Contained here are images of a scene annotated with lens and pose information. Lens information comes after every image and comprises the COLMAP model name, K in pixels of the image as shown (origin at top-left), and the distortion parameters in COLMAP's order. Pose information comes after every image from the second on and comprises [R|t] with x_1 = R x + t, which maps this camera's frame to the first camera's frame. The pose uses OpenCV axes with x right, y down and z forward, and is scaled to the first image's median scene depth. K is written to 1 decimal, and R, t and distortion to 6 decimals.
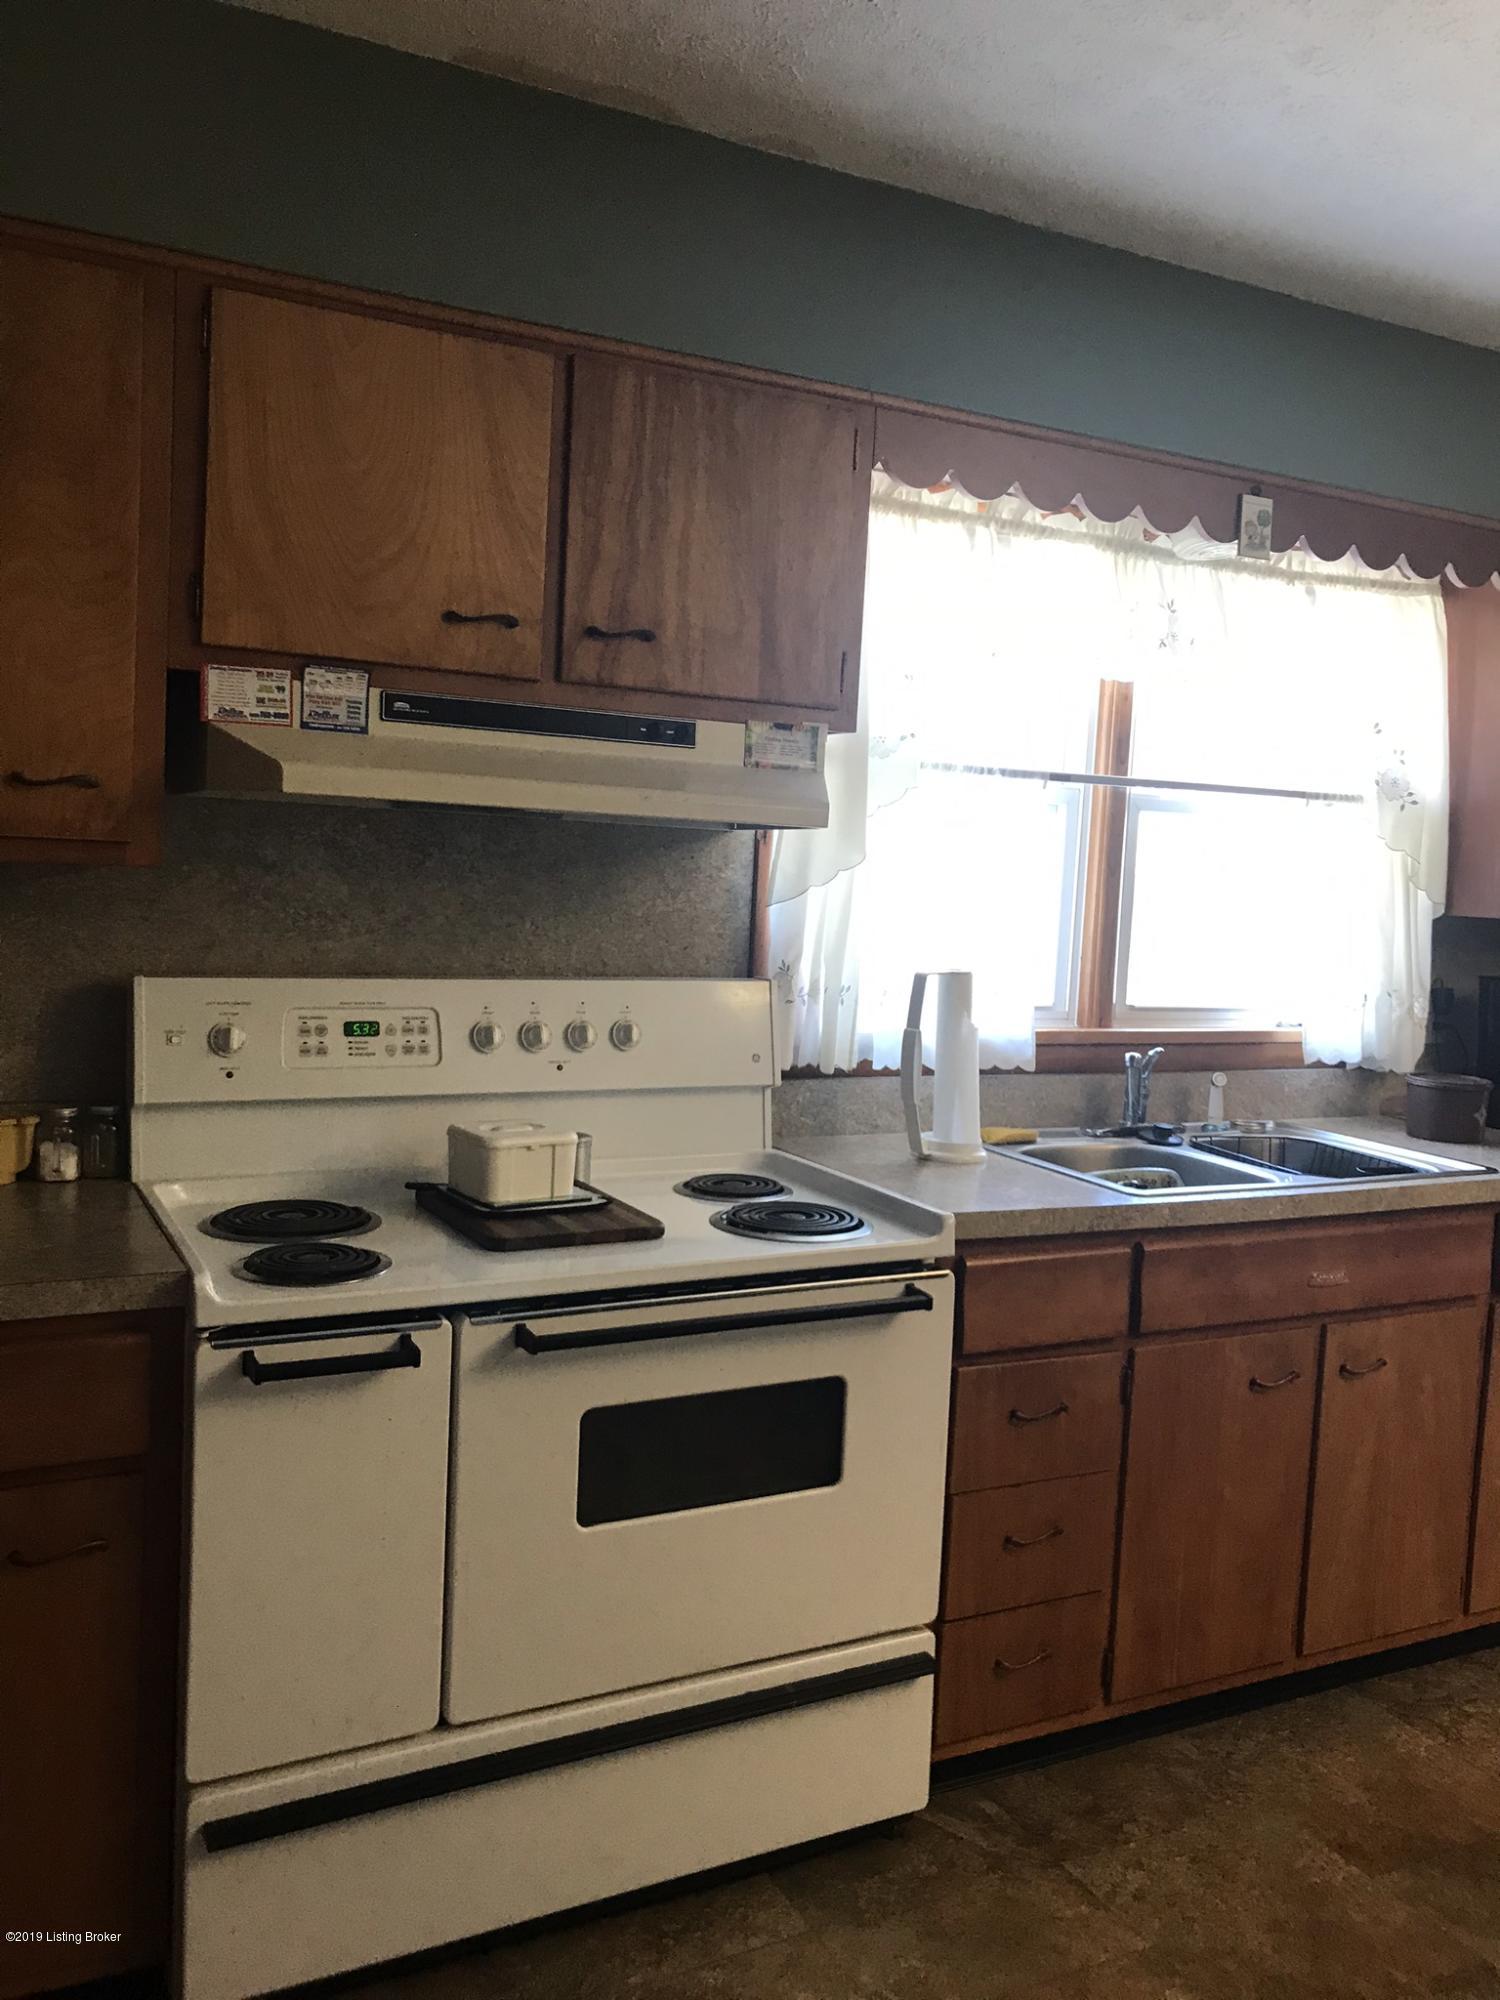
lens RADIAL K [[1617.2, 0, 734.7], [0, 1617.2, 983.5], [0, 0, 1]] dist [0.036988, -0.042547]
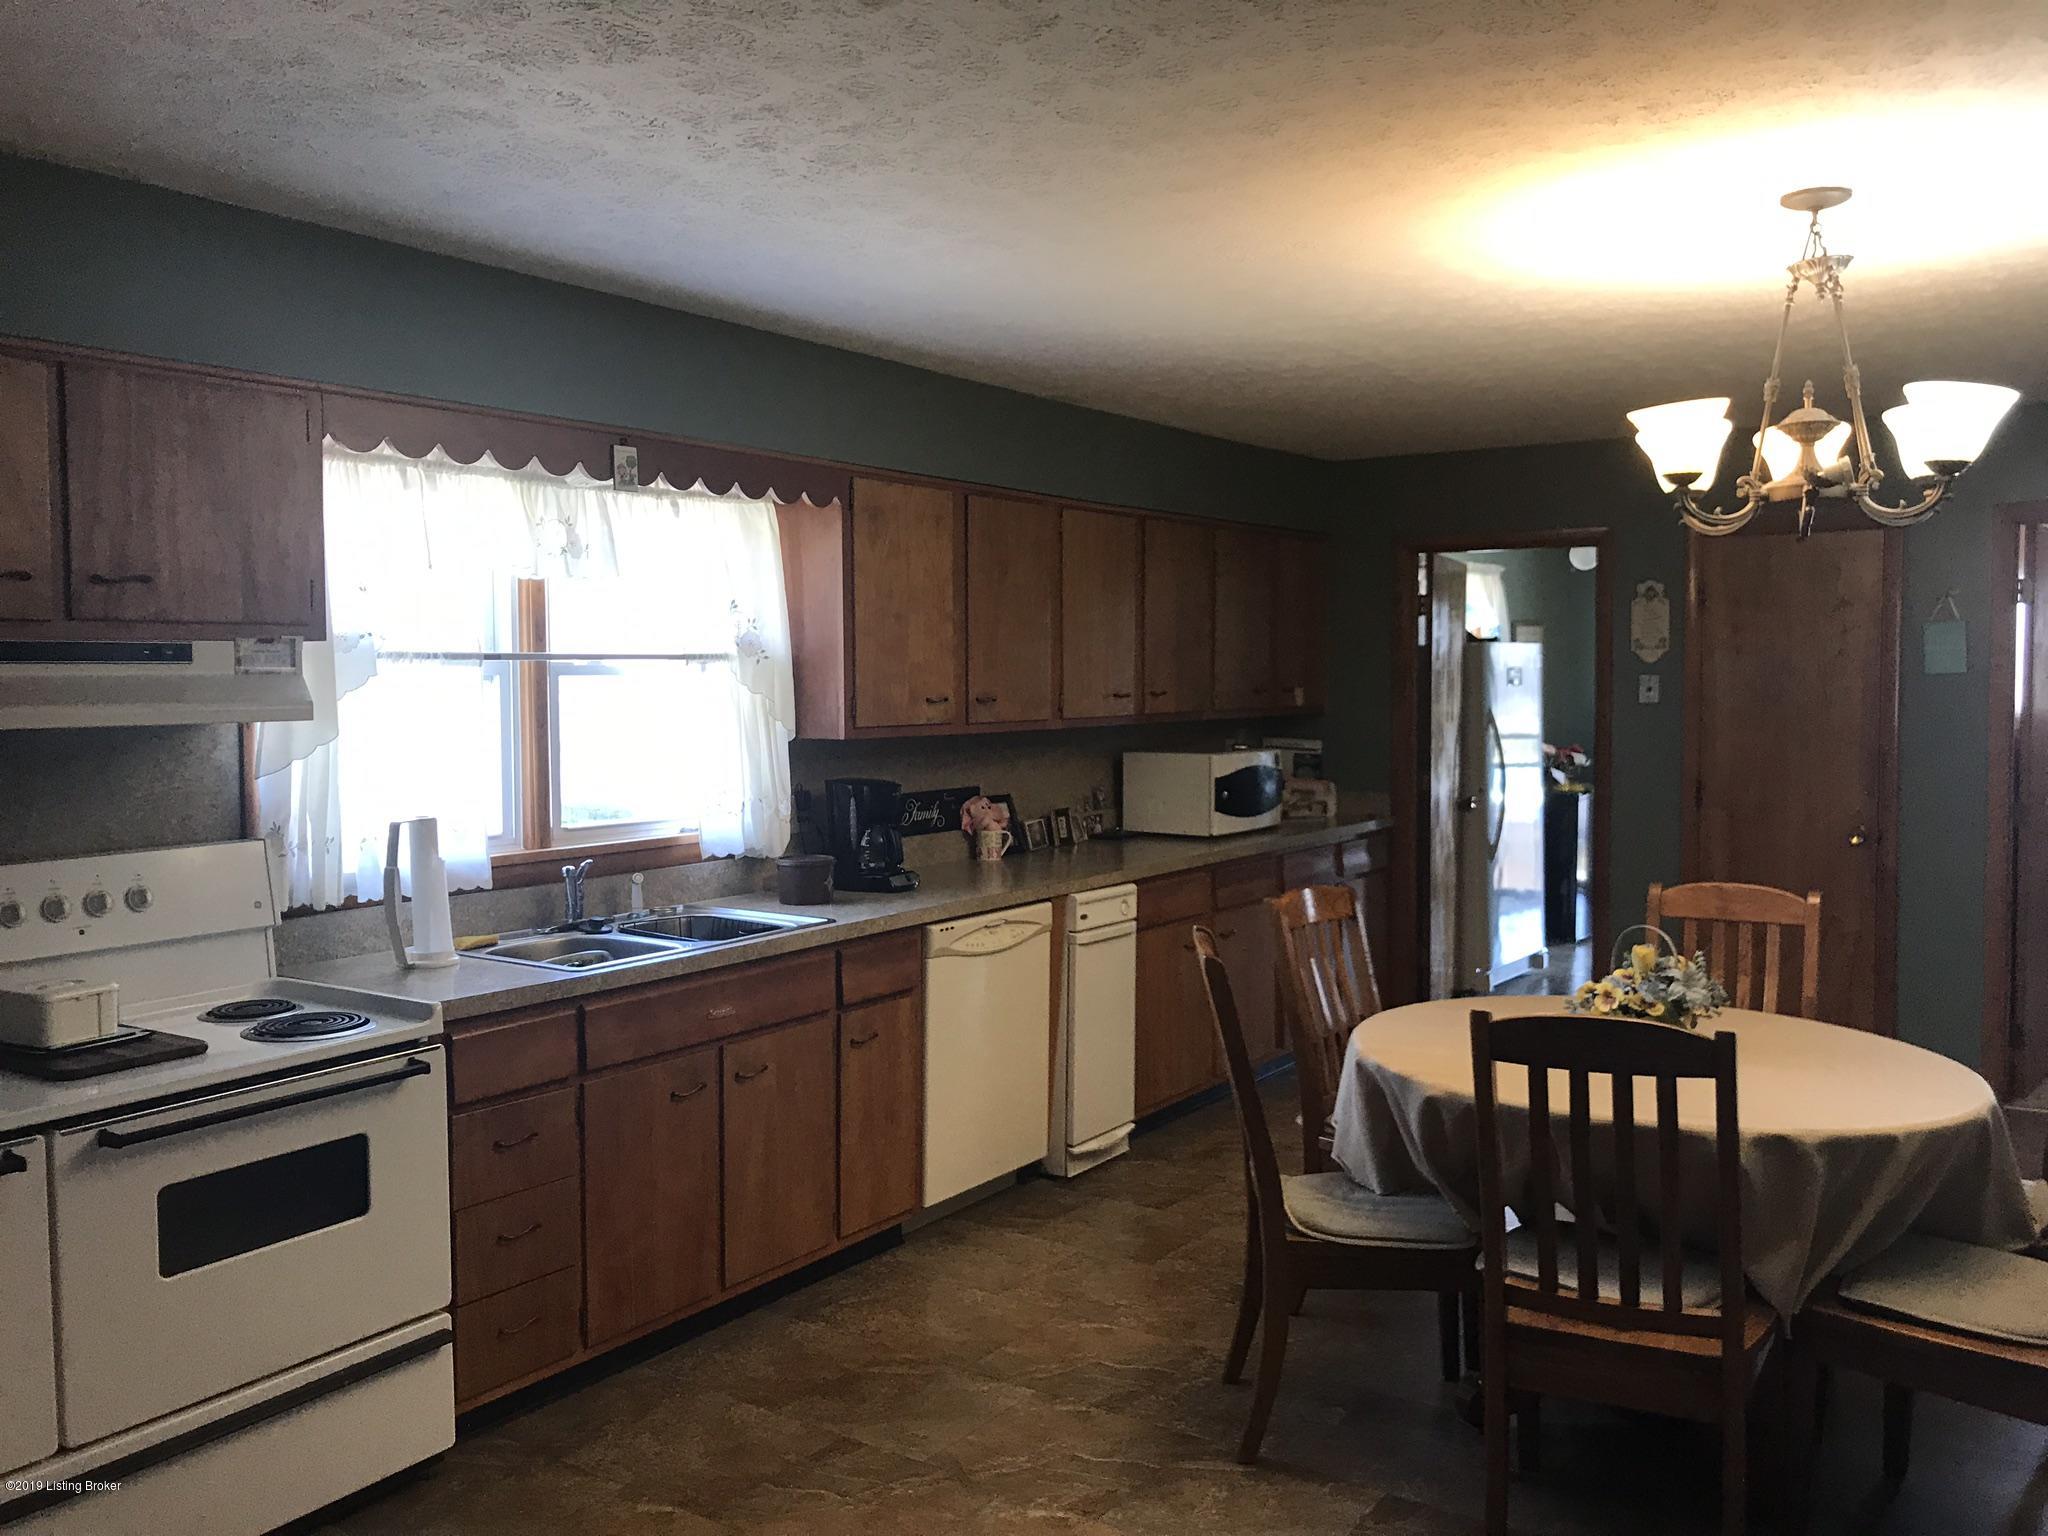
lens RADIAL K [[1656.0, 0, 1019.4], [0, 1656.0, 747.4], [0, 0, 1]] dist [0.036988, -0.042547]
pose [[0.874552, -0.074031, 0.479247, -0.080530], [0.084433, 0.996429, -0.000157, -0.024353], [-0.477524, 0.040602, 0.877680, -0.400075]]
